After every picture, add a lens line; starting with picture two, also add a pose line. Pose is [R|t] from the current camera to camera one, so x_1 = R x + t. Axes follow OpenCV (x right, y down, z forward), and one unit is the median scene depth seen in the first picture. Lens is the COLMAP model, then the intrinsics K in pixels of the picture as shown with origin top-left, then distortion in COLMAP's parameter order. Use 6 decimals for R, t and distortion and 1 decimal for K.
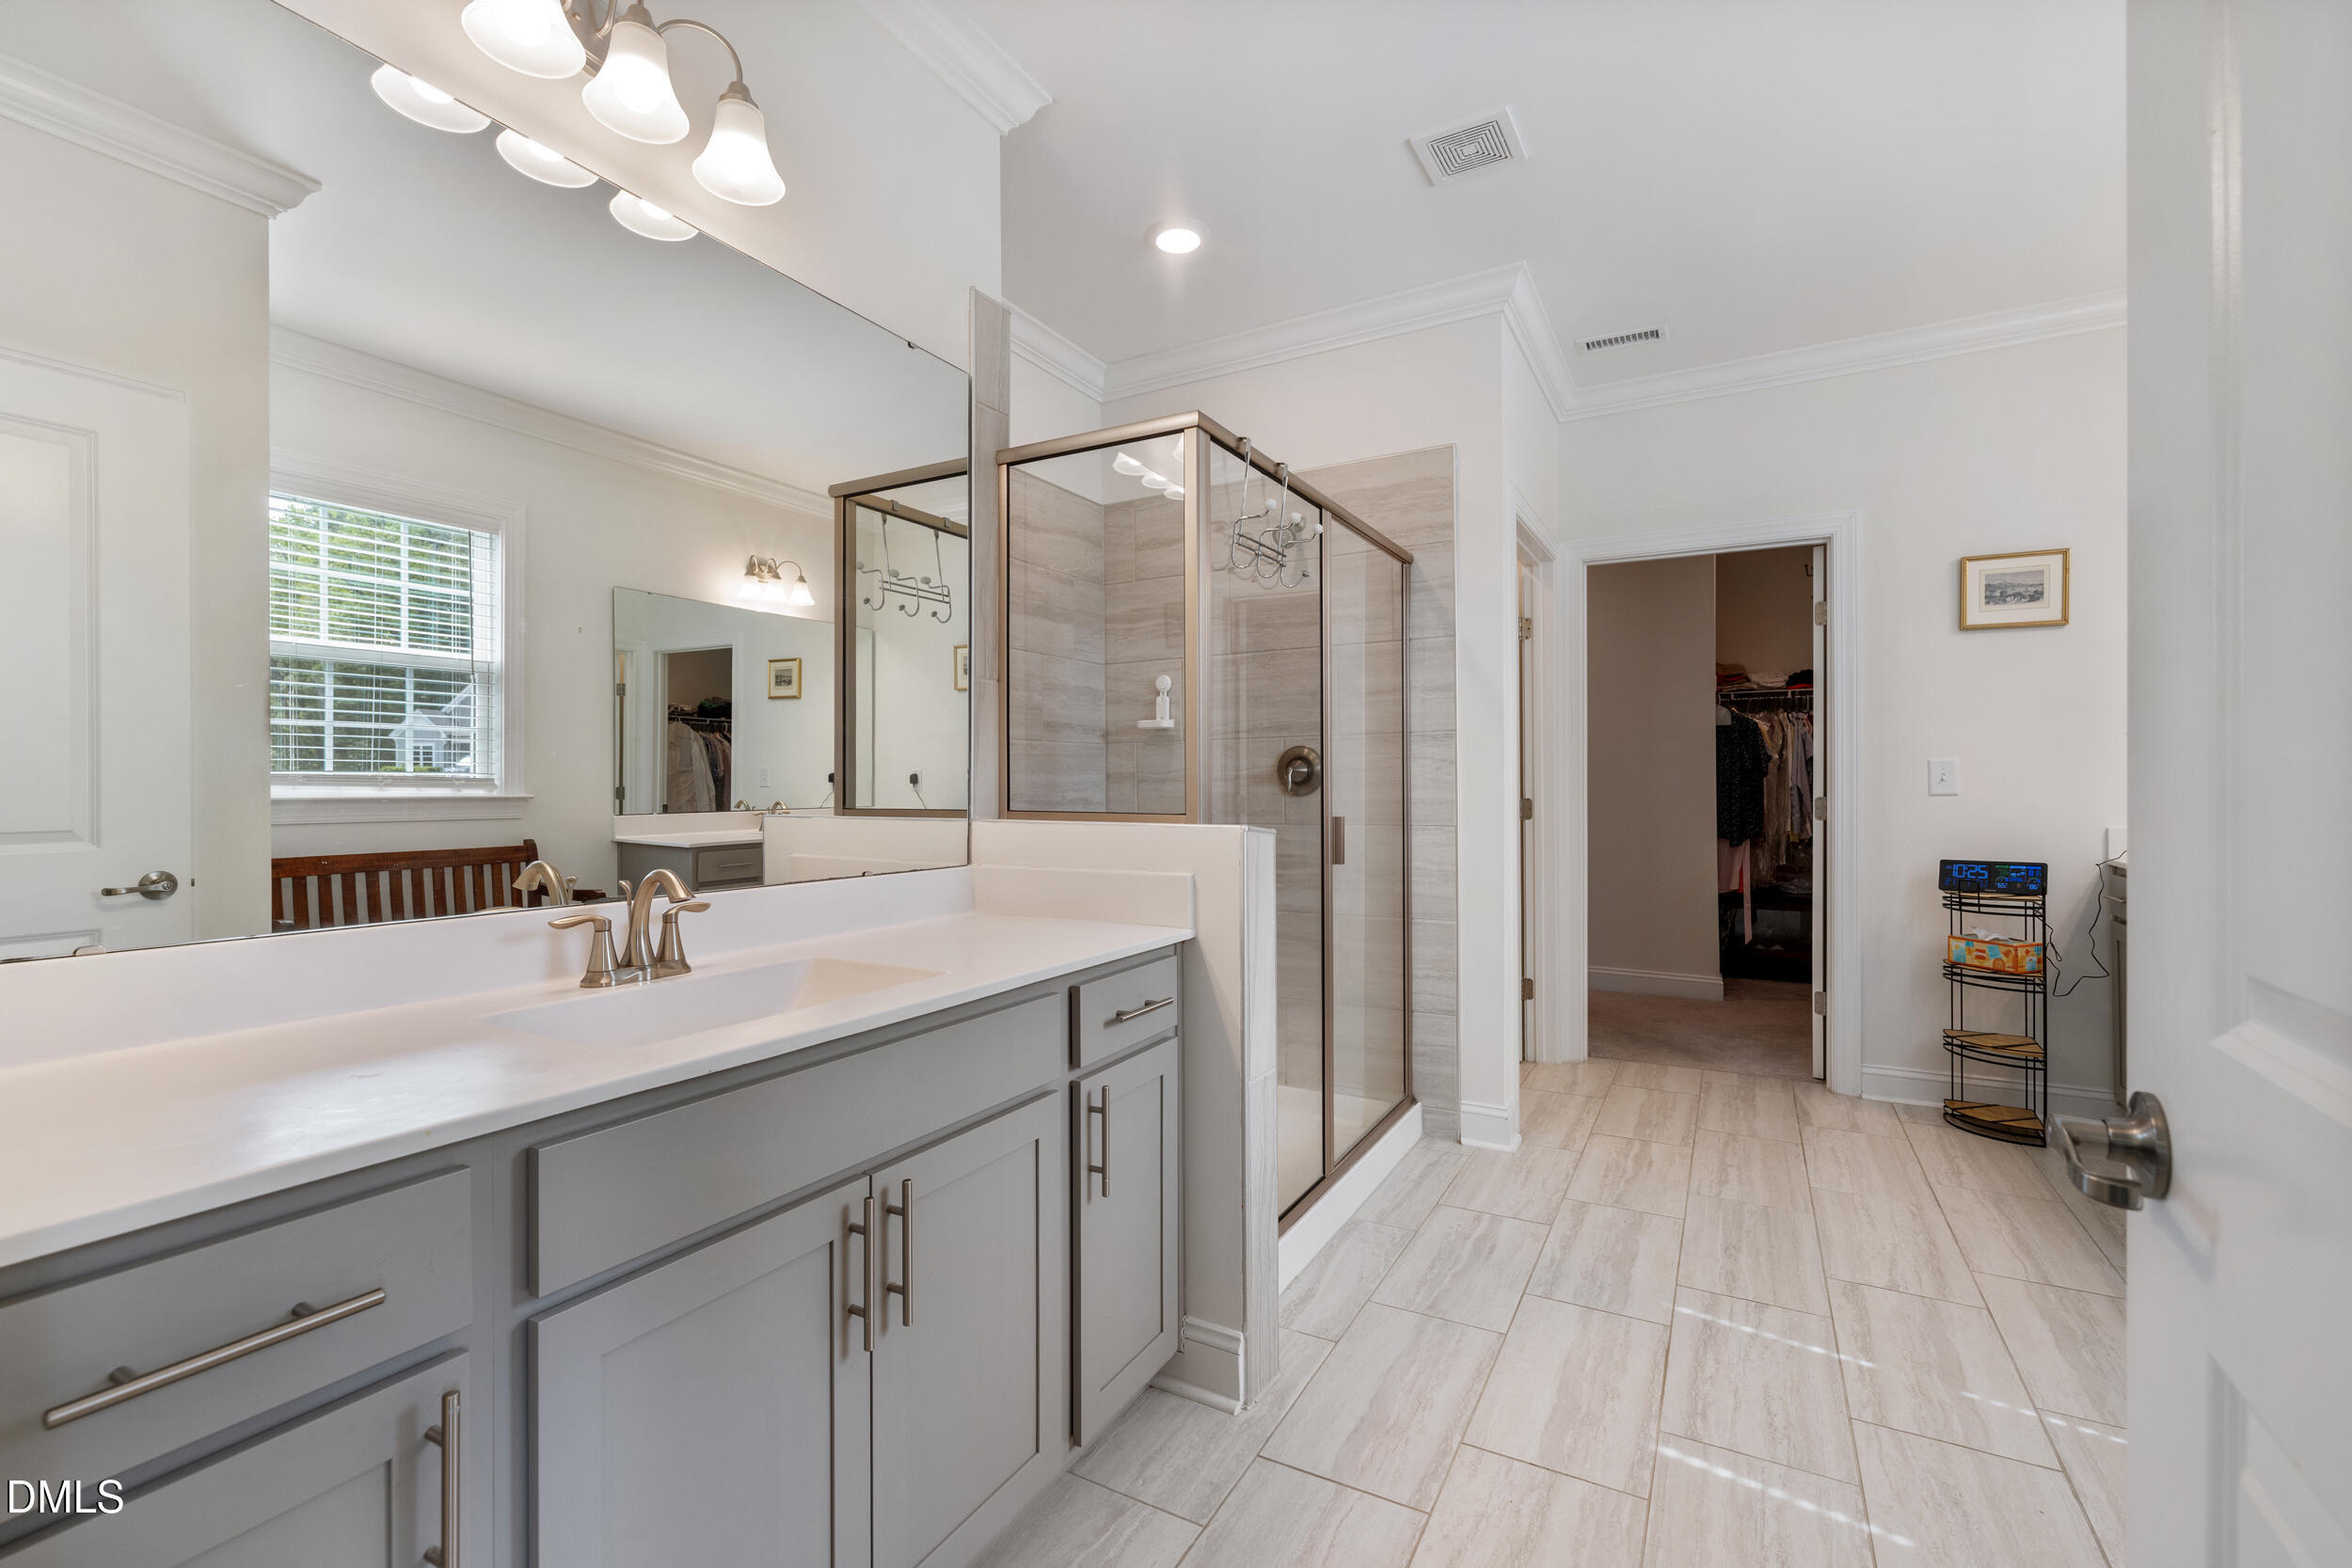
lens RADIAL K [[986.9, 0, 1201.3], [0, 986.9, 785.1], [0, 0, 1]] dist [0.001861, -0.001003]
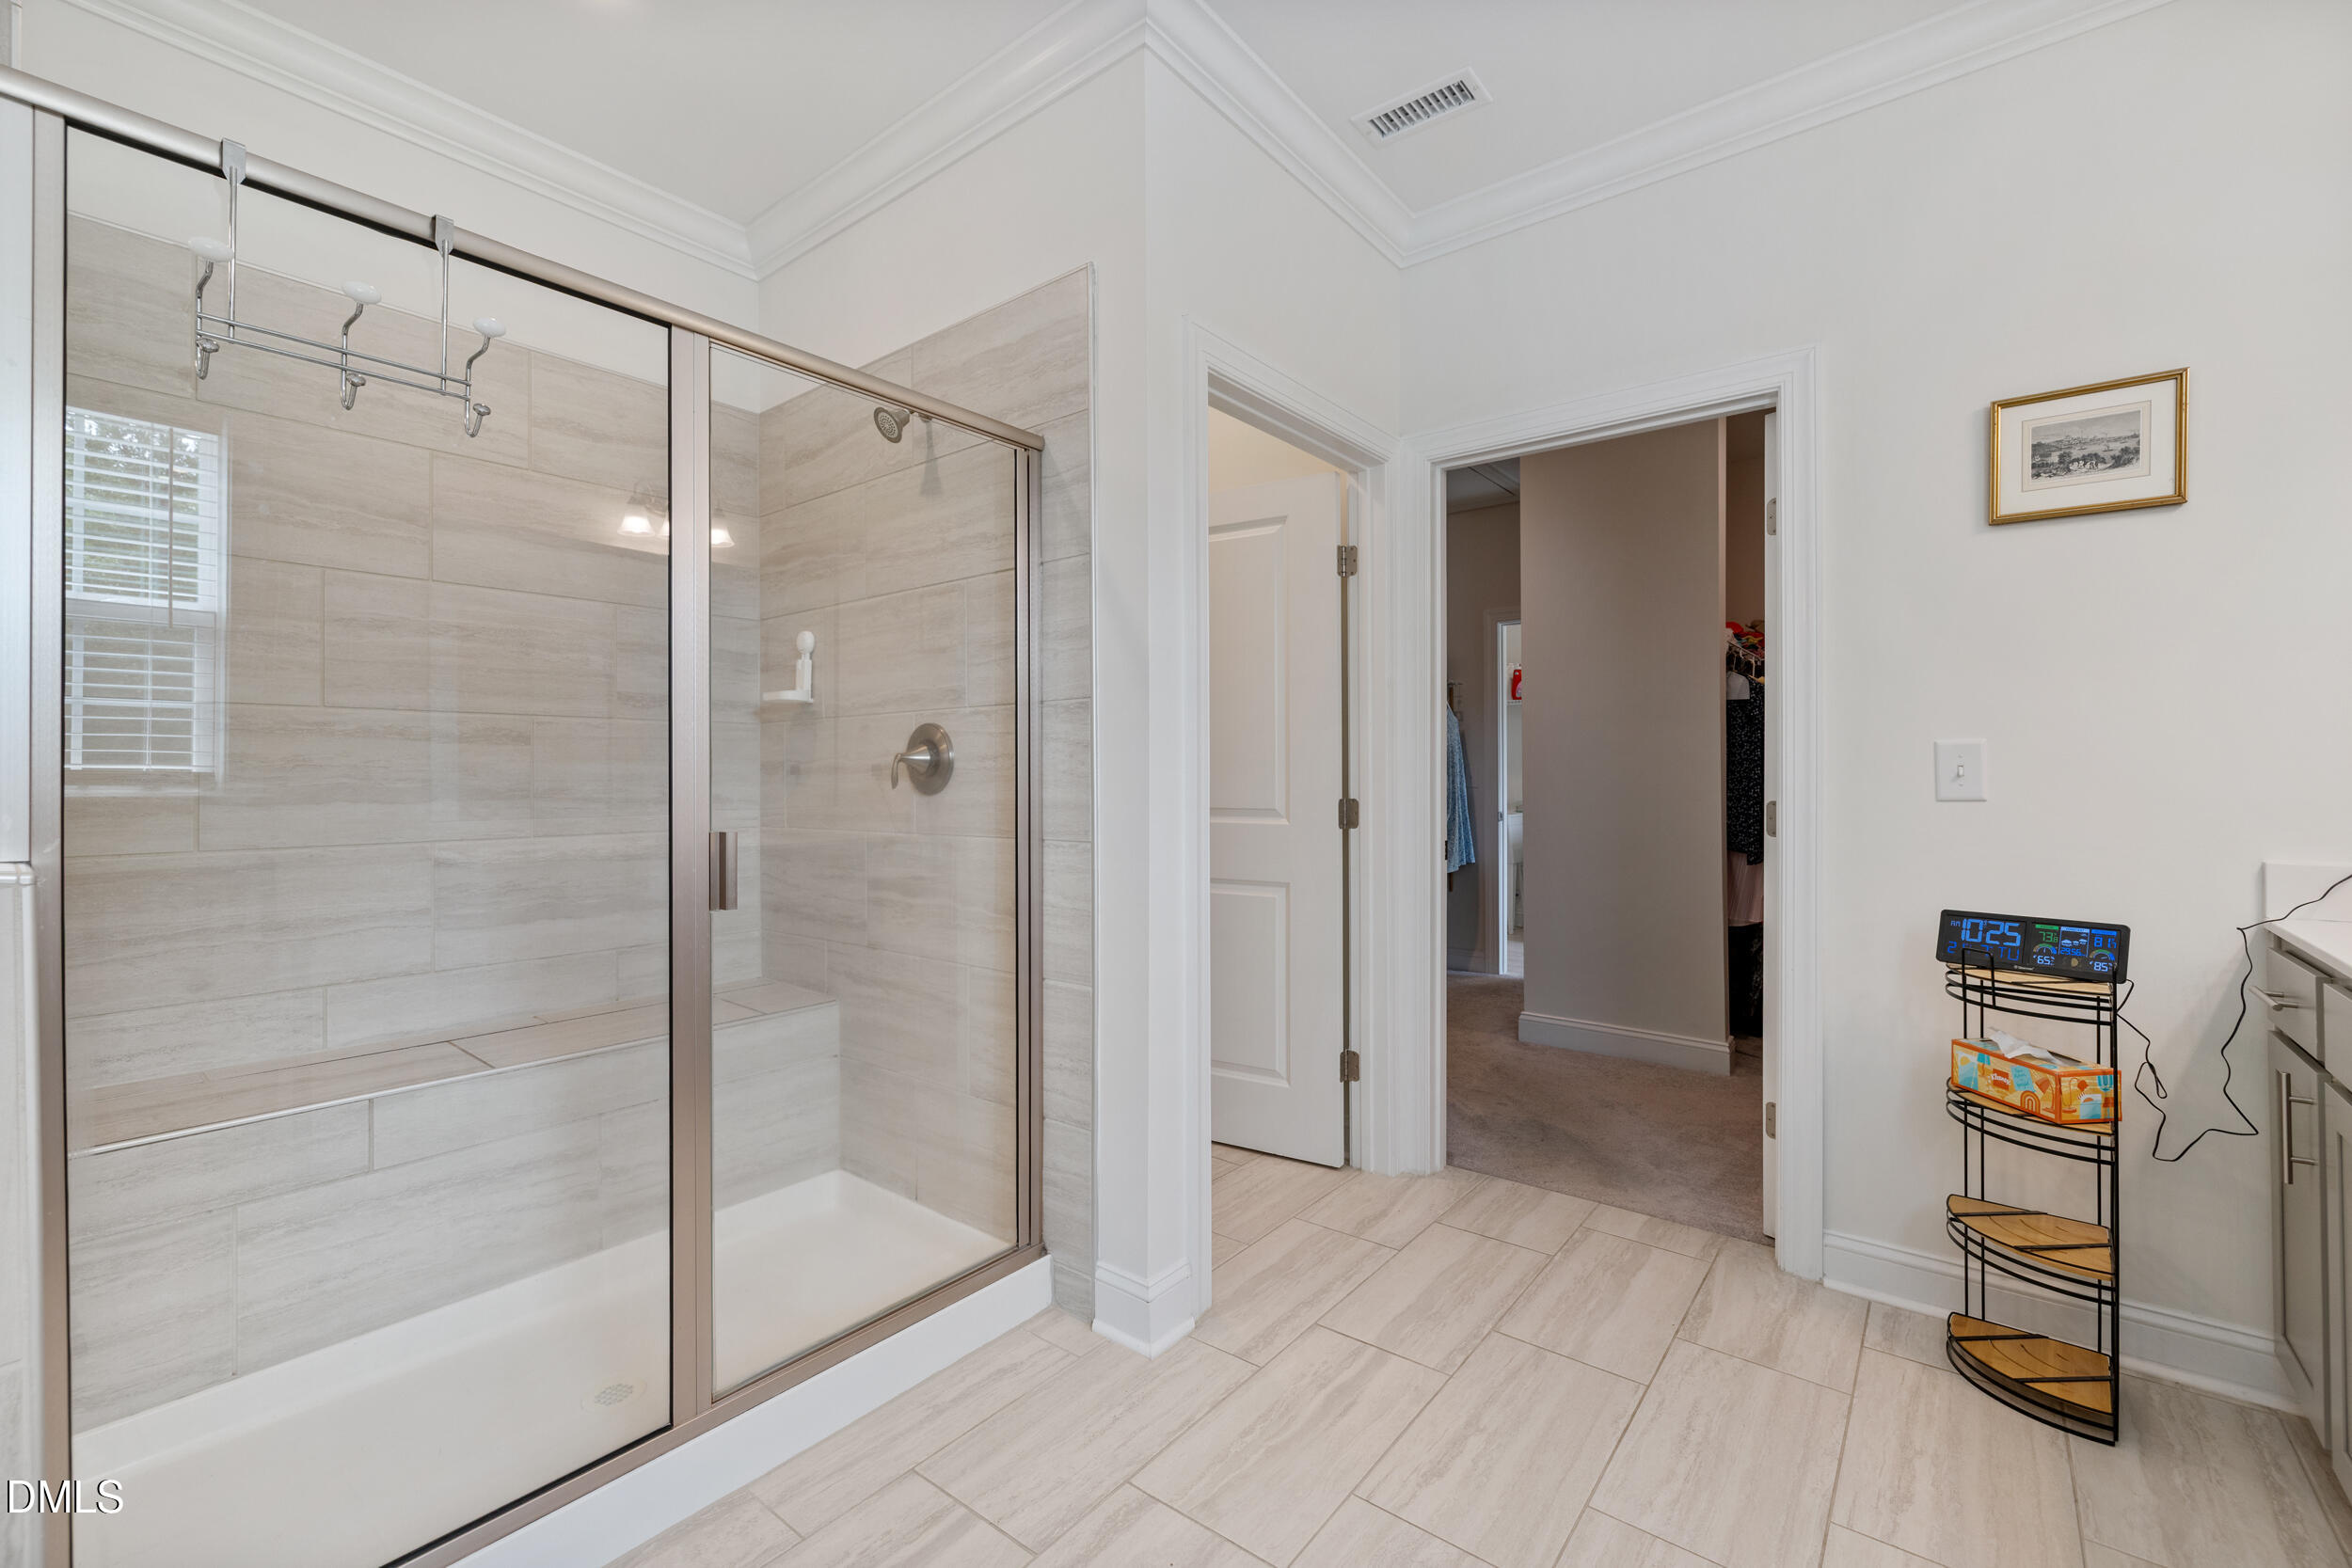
lens RADIAL K [[986.9, 0, 1166.3], [0, 986.9, 771.0], [0, 0, 1]] dist [0.001861, -0.001003]
pose [[0.985352, 0.003408, -0.170500, 0.401012], [-0.004228, 0.999981, -0.004447, -0.003307], [0.170482, 0.005103, 0.985348, 0.344346]]
